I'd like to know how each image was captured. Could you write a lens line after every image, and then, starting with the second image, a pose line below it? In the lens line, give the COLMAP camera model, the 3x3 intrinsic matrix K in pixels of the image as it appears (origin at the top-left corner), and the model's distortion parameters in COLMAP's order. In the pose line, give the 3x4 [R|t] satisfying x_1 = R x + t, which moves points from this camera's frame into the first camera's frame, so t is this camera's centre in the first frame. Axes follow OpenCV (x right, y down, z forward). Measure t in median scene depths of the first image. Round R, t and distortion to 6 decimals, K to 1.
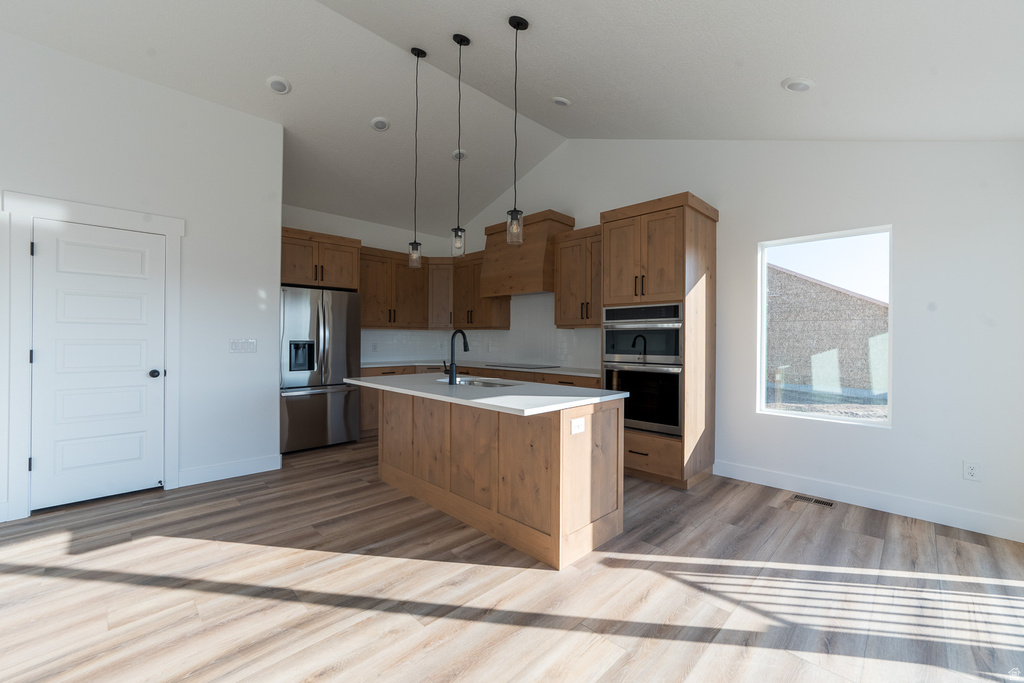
lens RADIAL K [[415.7, 0, 512.0], [0, 415.7, 341.5], [0, 0, 1]] dist [-0.001338, 0.000453]
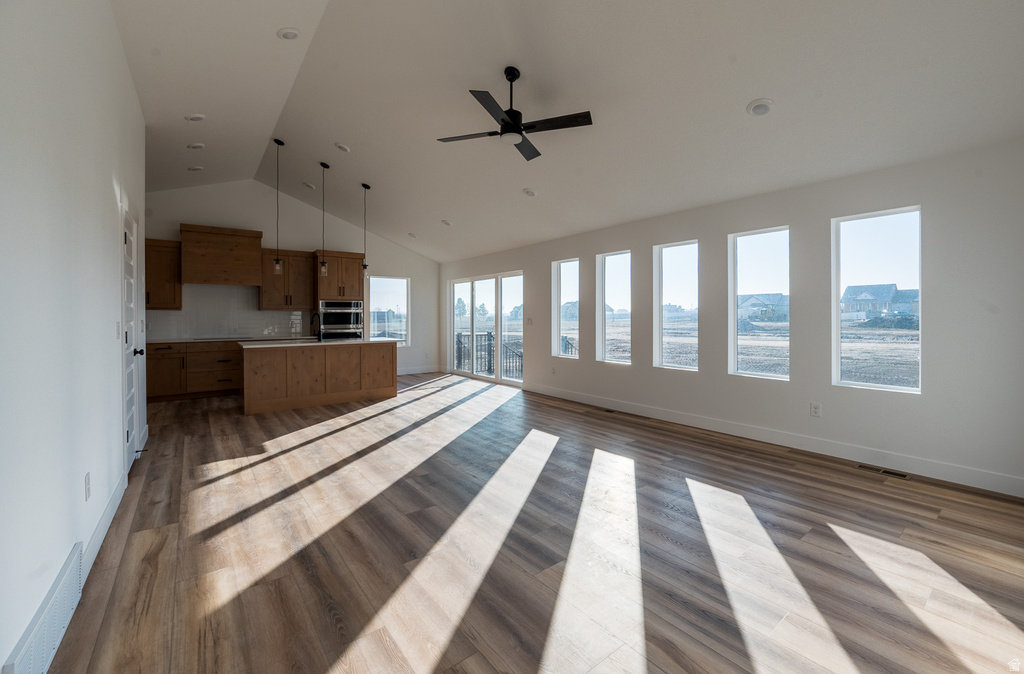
lens RADIAL K [[411.7, 0, 506.6], [0, 411.7, 313.8], [0, 0, 1]] dist [-0.010010, 0.000176]
pose [[0.134065, -0.000214, 0.990973, -2.360172], [0.011939, 0.999928, -0.001399, -0.012842], [-0.990901, 0.012019, 0.134058, -0.143006]]
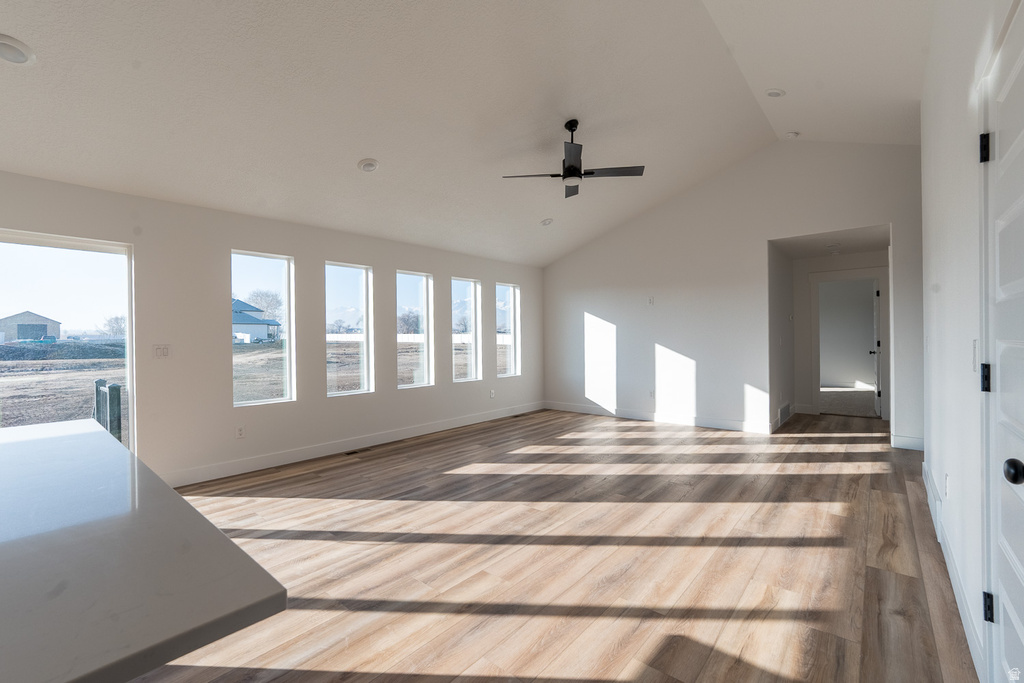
lens RADIAL K [[439.7, 0, 512.0], [0, 439.7, 341.5], [0, 0, 1]] dist [-0.012928, 0.000697]
pose [[-0.996632, 0.005326, -0.081829, -0.666545], [0.004216, 0.999897, 0.013728, -0.015721], [0.081893, 0.013337, -0.996552, 1.632195]]
